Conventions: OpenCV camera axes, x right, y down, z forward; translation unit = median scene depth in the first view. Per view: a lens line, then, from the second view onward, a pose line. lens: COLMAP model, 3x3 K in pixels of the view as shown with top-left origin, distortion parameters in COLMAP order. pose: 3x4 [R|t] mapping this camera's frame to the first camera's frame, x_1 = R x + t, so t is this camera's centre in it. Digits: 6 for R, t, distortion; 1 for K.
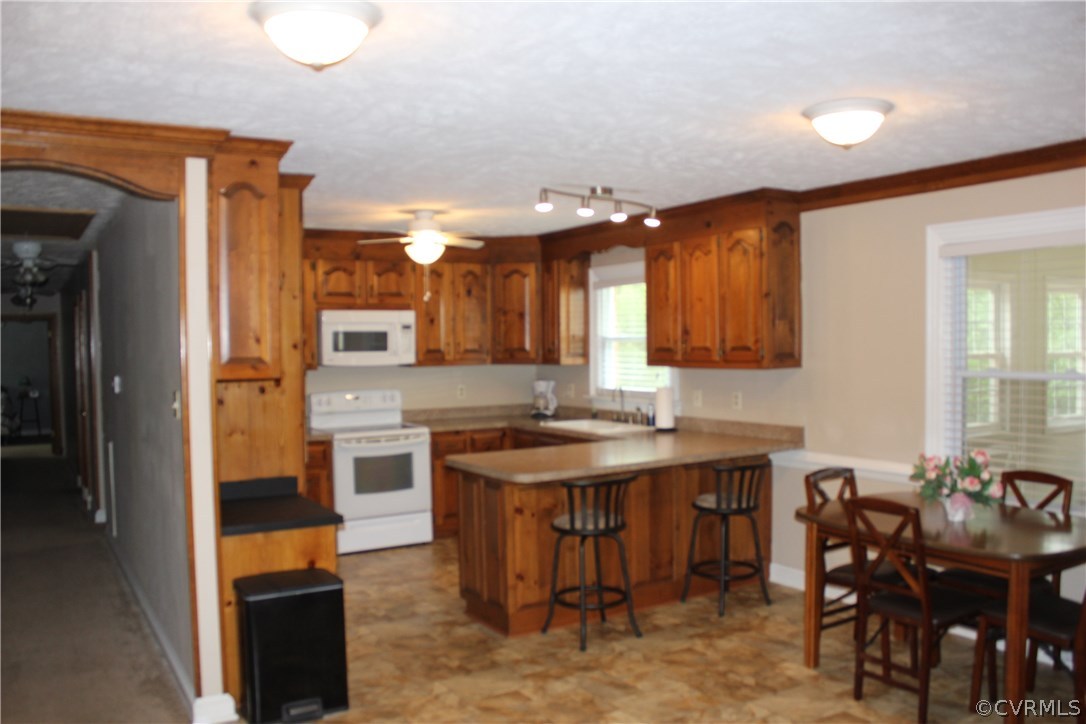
lens RADIAL K [[935.9, 0, 541.9], [0, 935.9, 361.1], [0, 0, 1]] dist [-0.104128, 0.036727]
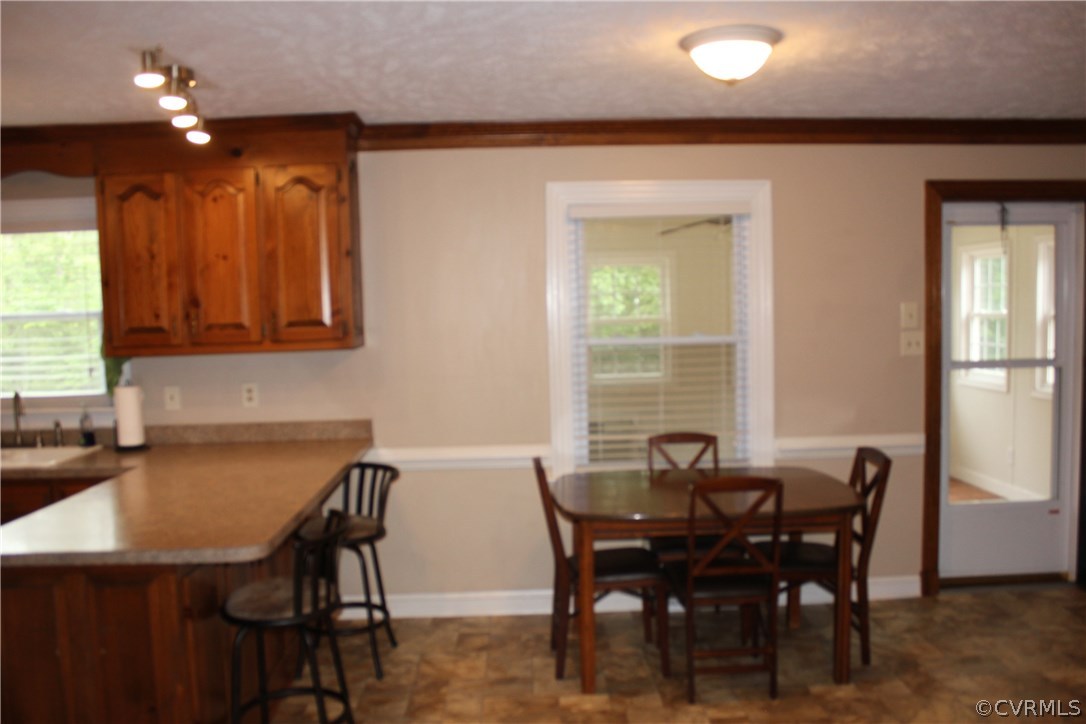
lens RADIAL K [[935.9, 0, 541.7], [0, 935.9, 362.1], [0, 0, 1]] dist [-0.104128, 0.036727]
pose [[0.492901, -0.051719, 0.868547, -0.339153], [0.038849, 0.998544, 0.037413, -0.003208], [-0.869218, 0.015301, 0.494193, 0.459343]]
